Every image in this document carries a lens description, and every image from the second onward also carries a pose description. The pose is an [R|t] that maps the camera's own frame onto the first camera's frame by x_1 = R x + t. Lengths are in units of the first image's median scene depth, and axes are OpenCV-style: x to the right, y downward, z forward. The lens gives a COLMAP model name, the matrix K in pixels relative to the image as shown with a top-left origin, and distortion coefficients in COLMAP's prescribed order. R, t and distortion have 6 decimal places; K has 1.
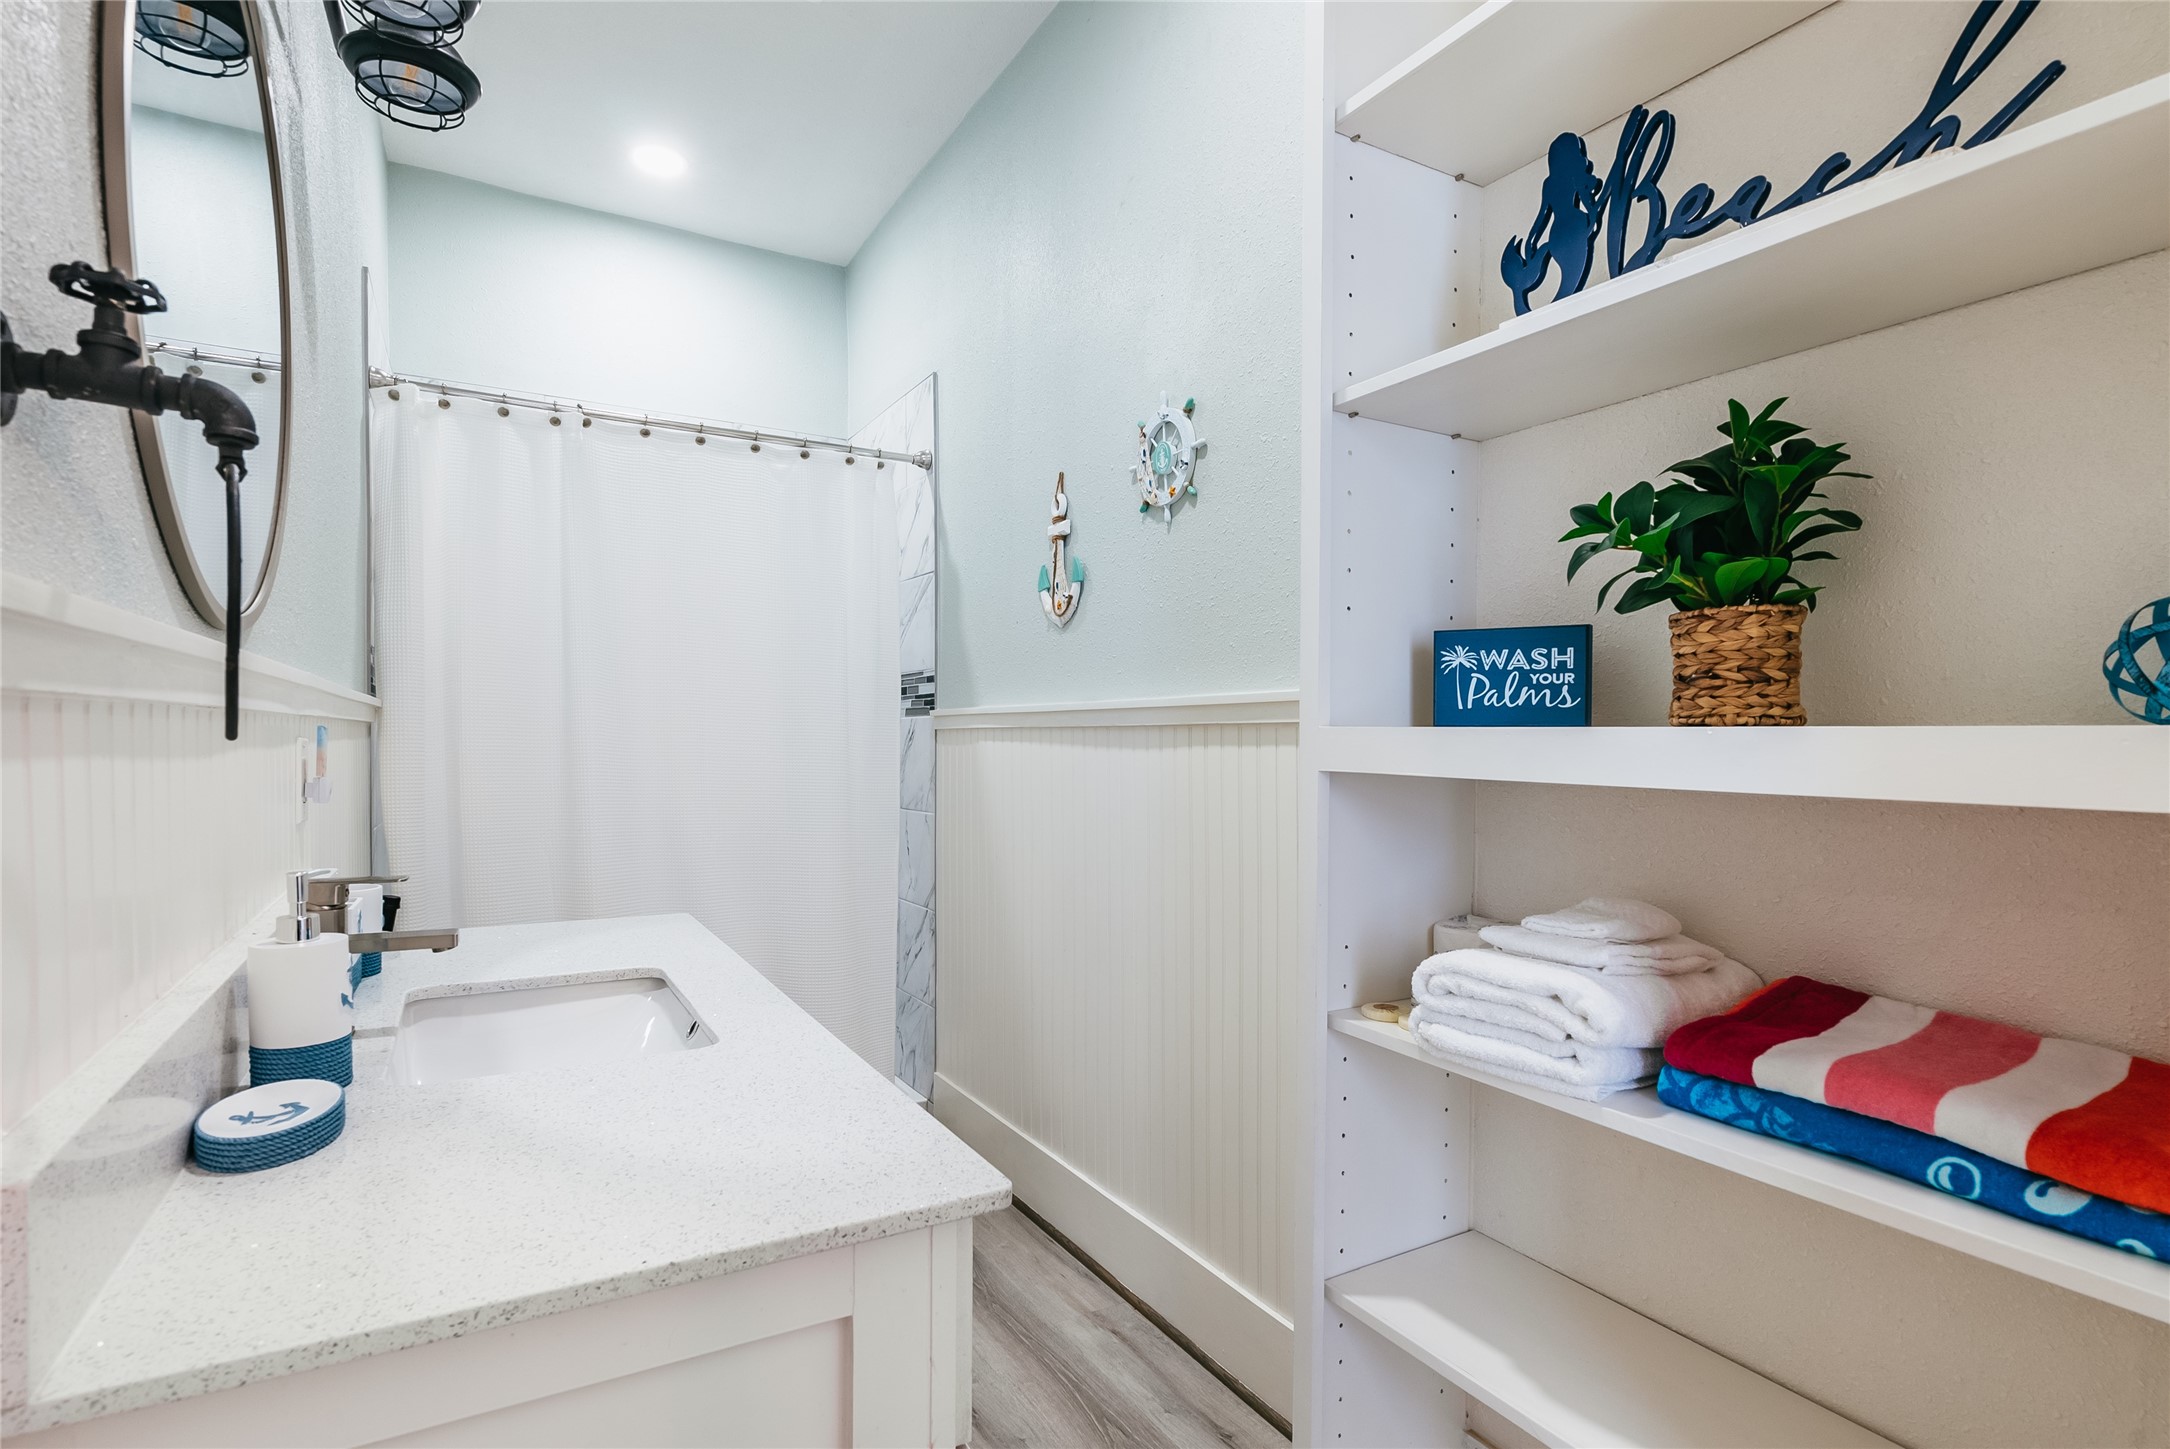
lens RADIAL K [[1055.7, 0, 1085.0], [0, 1055.7, 724.5], [0, 0, 1]] dist [-0.004696, 0.001349]
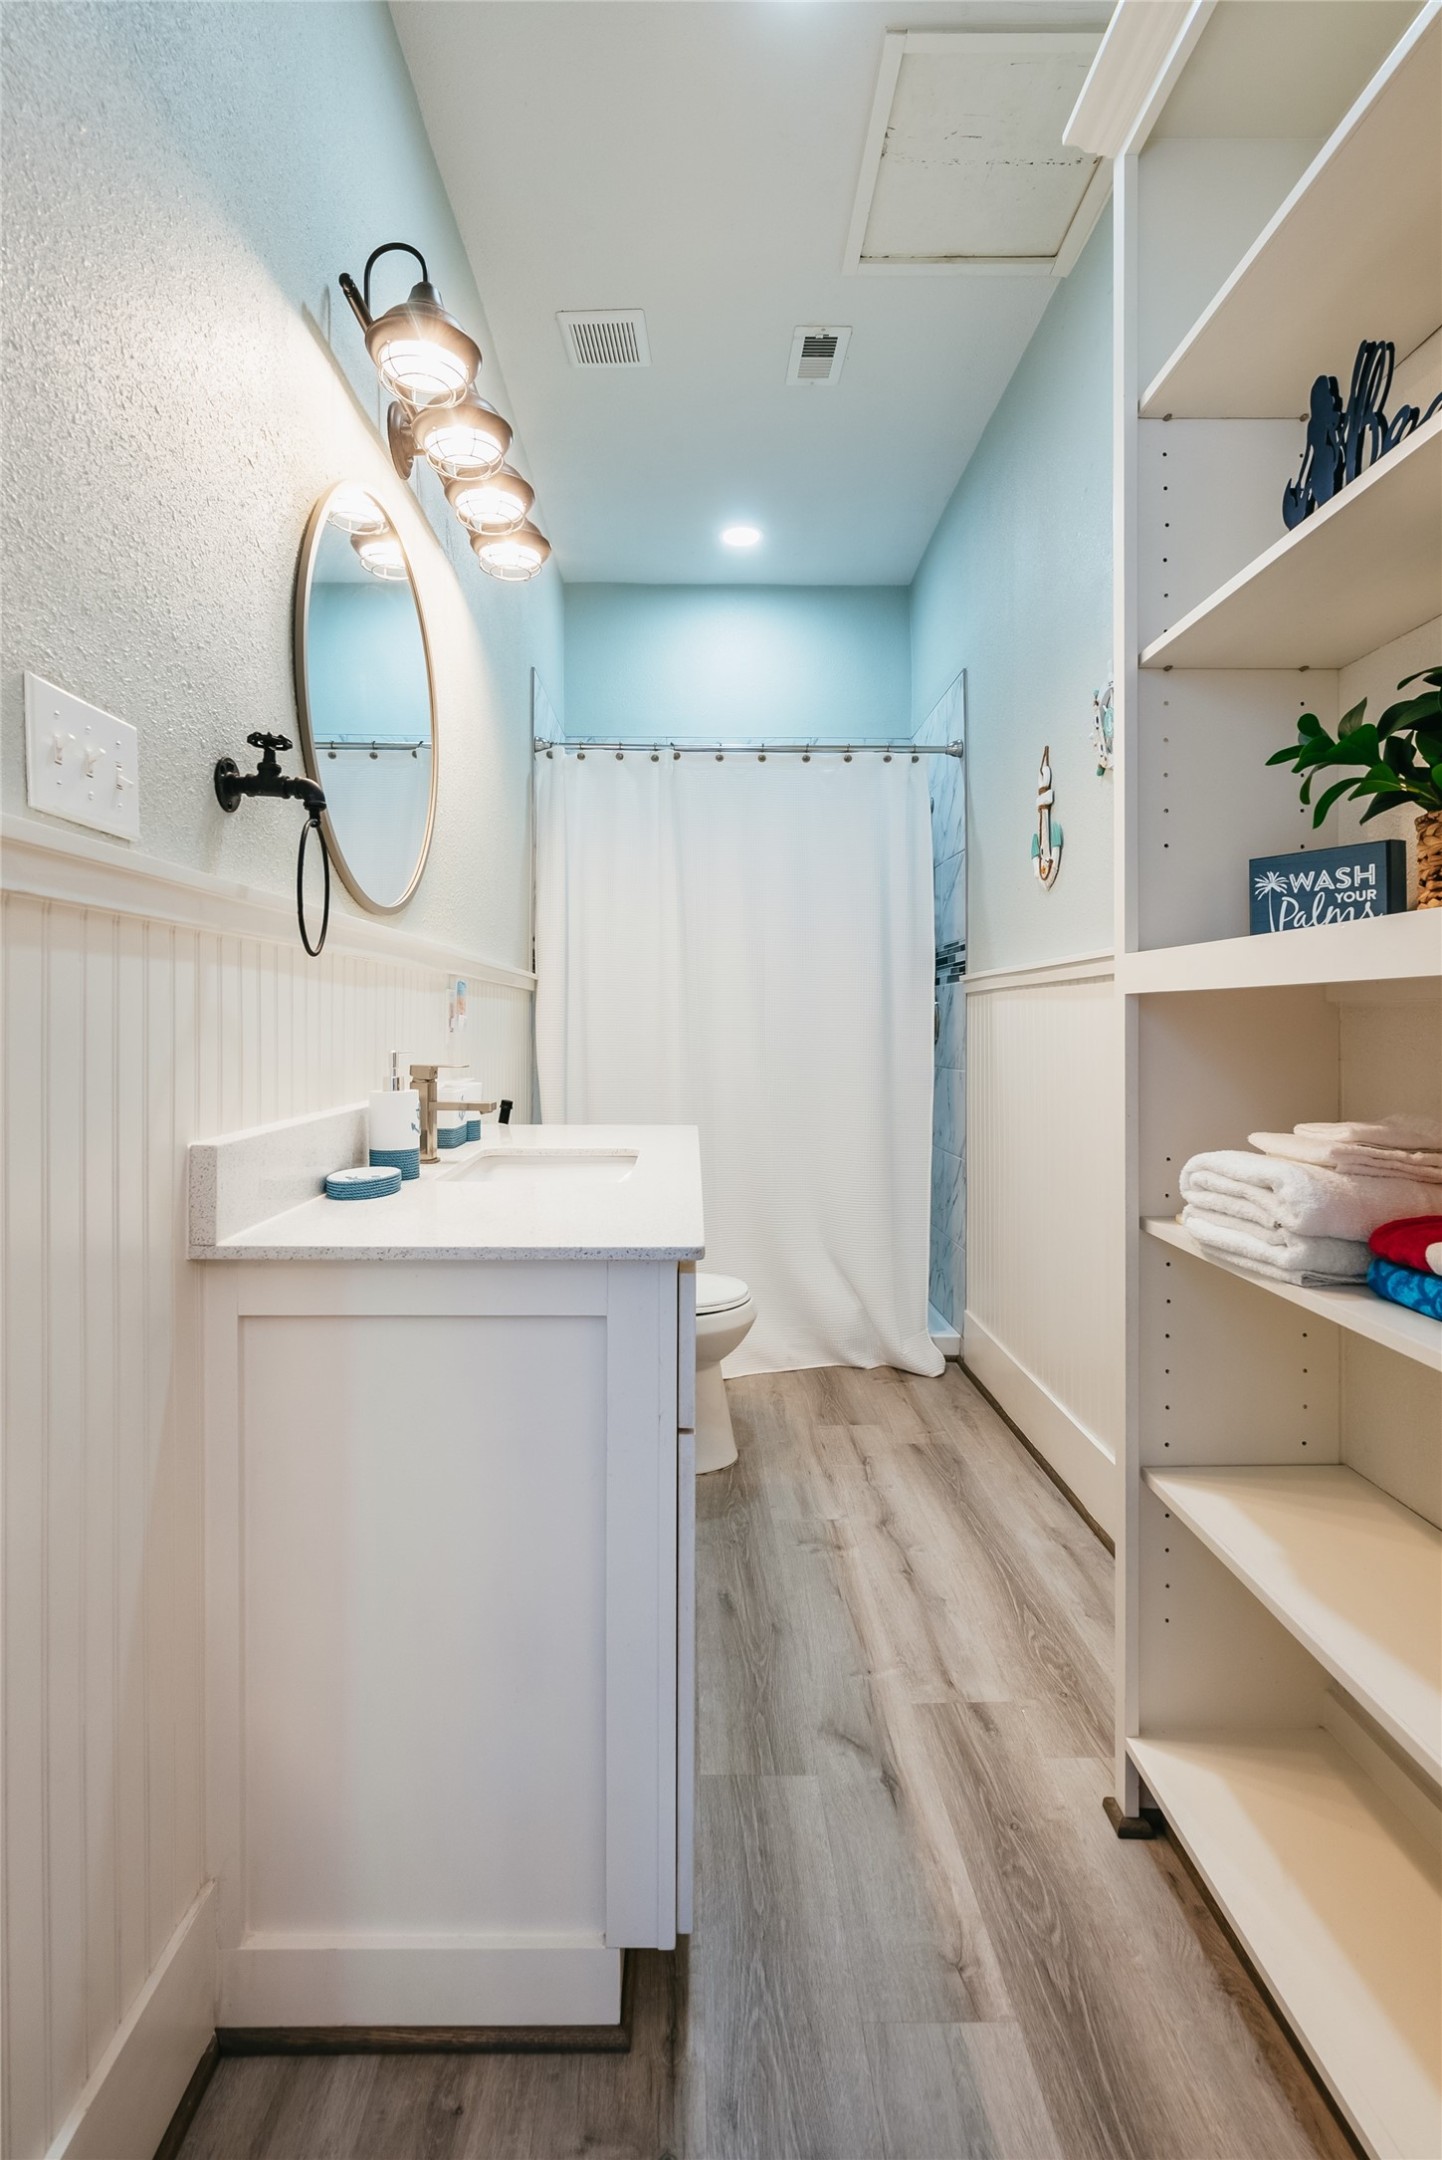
lens RADIAL K [[1046.7, 0, 712.3], [0, 1046.7, 967.9], [0, 0, 1]] dist [-0.001069, 0.000504]
pose [[0.873653, -0.031255, -0.485545, 0.375037], [0.009988, 0.998876, -0.046327, 0.063008], [0.486447, 0.035624, 0.872983, -0.166369]]
